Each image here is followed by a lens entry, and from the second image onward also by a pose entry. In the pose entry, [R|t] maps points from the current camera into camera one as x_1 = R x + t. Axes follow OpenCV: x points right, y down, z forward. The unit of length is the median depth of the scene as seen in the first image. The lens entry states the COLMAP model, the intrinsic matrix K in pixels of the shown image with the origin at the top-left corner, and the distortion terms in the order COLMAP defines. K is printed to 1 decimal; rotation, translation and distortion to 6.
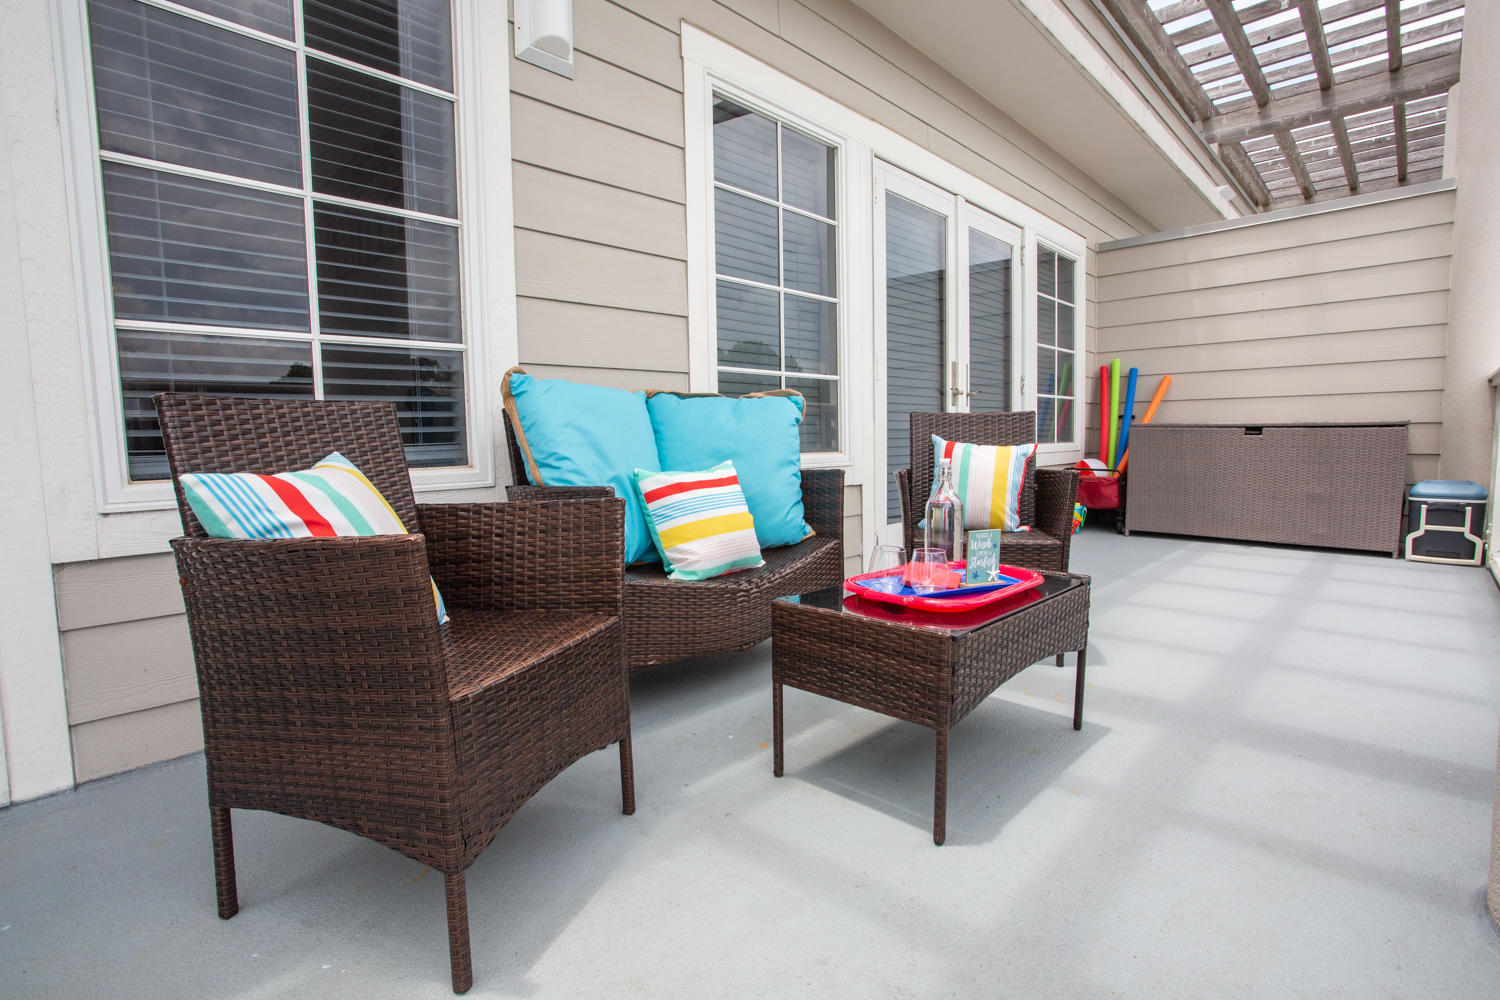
lens RADIAL K [[693.5, 0, 750.0], [0, 693.5, 500.0], [0, 0, 1]] dist [-0.022243, 0.000132]
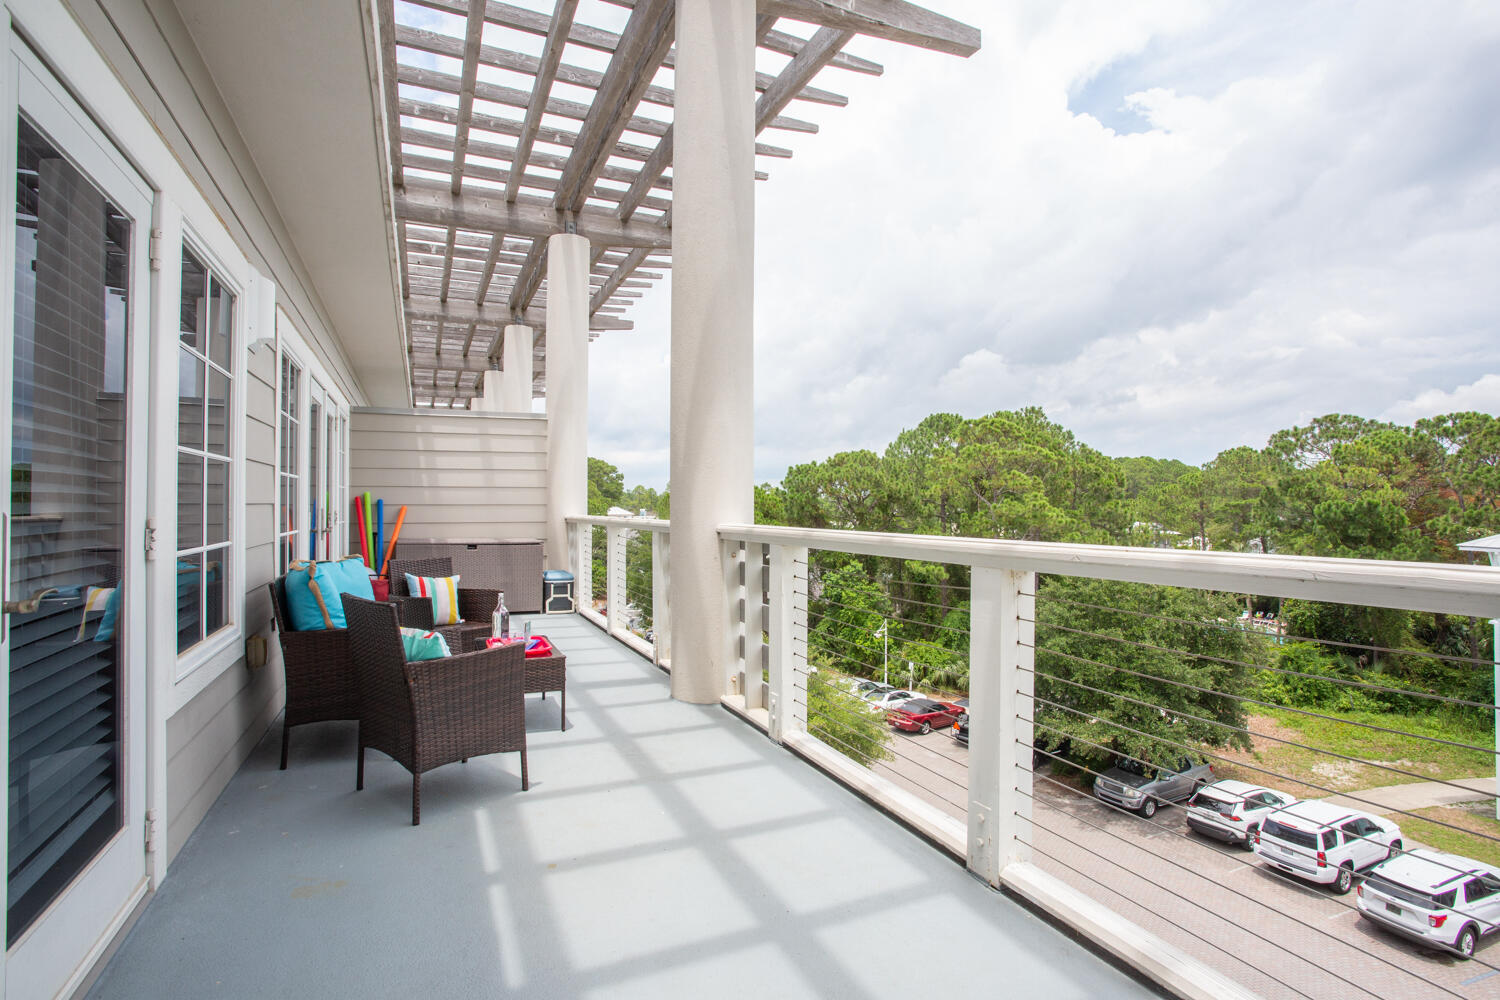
lens RADIAL K [[732.2, 0, 750.0], [0, 732.2, 500.0], [0, 0, 1]] dist [0.000129, -0.000023]
pose [[0.354788, 0.024163, 0.934634, -0.745231], [0.071852, 0.996005, -0.053024, -0.078953], [-0.932182, 0.085968, 0.351635, -0.281044]]
